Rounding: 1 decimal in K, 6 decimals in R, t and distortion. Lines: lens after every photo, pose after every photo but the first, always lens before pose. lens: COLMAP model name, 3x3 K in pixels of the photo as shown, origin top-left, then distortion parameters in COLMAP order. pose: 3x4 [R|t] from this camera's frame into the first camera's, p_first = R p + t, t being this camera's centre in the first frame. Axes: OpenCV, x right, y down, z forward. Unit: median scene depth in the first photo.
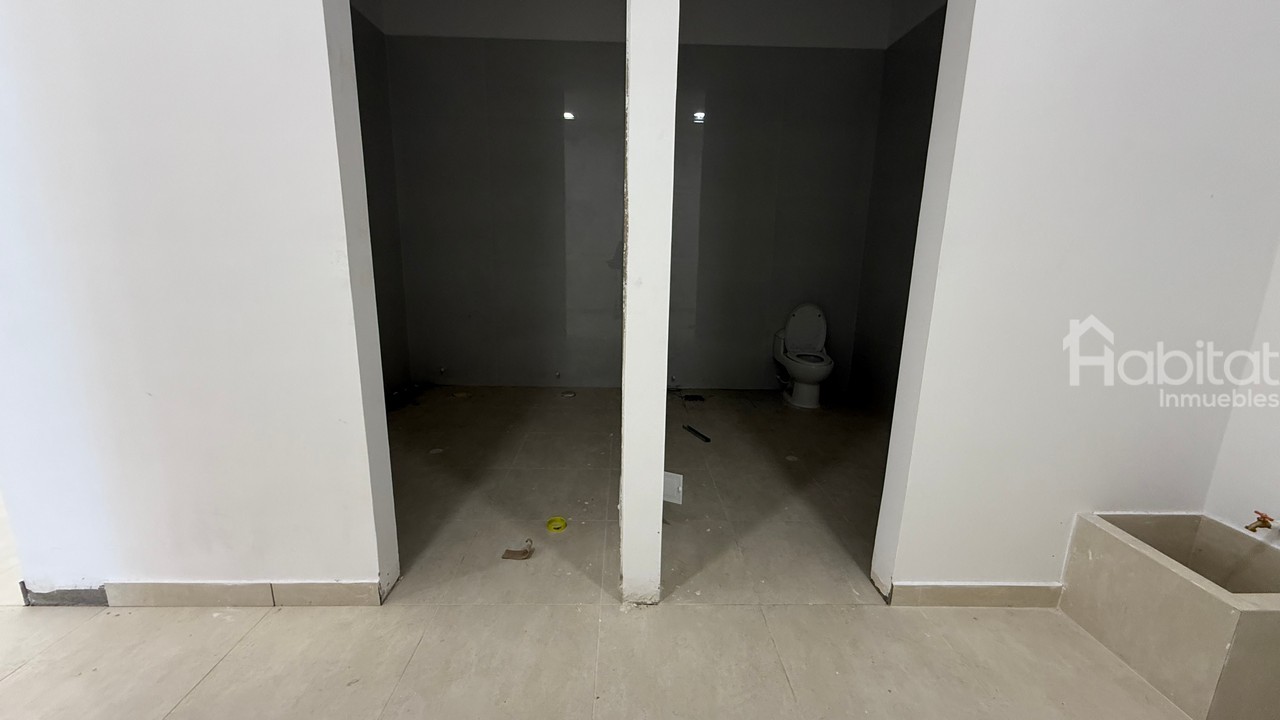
lens RADIAL K [[510.3, 0, 640.0], [0, 510.3, 360.0], [0, 0, 1]] dist [-0.000058, -0.000082]
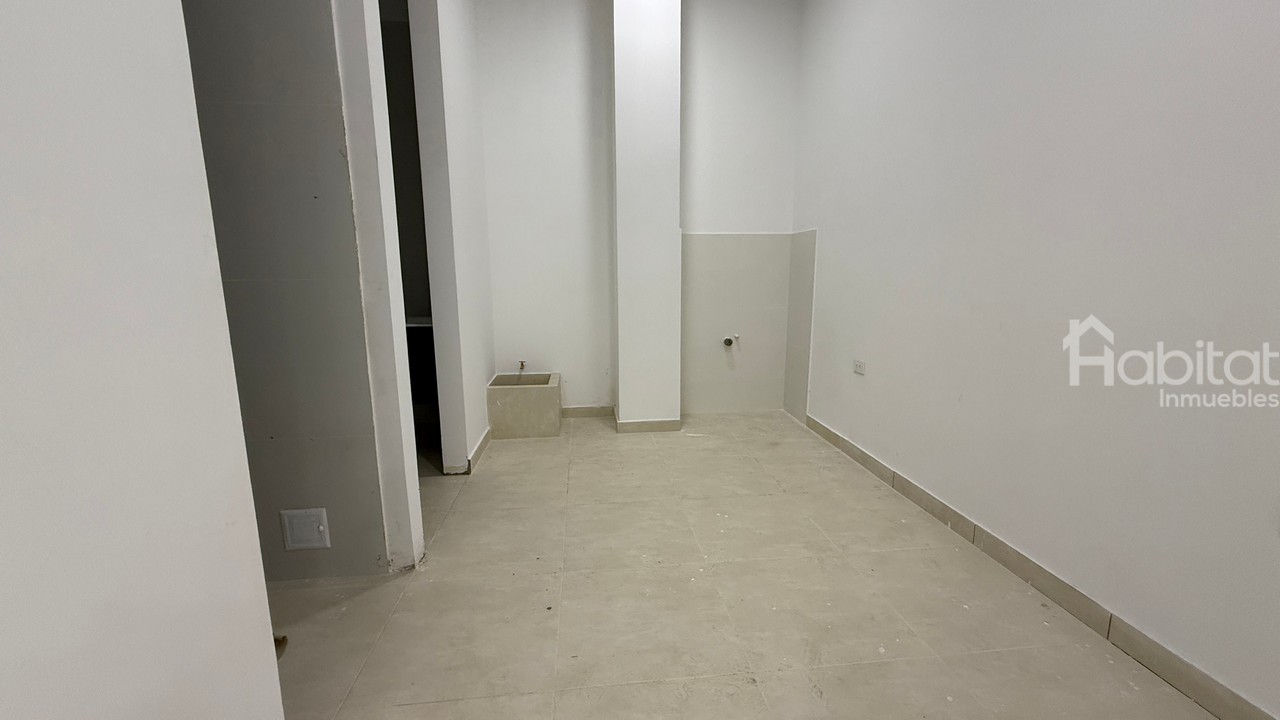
lens RADIAL K [[510.3, 0, 640.0], [0, 510.3, 360.0], [0, 0, 1]] dist [-0.000058, -0.000082]
pose [[-0.099783, -0.184511, 0.977752, -1.110477], [0.214998, 0.955444, 0.202242, -0.075506], [-0.971504, 0.230395, -0.055668, 0.502688]]
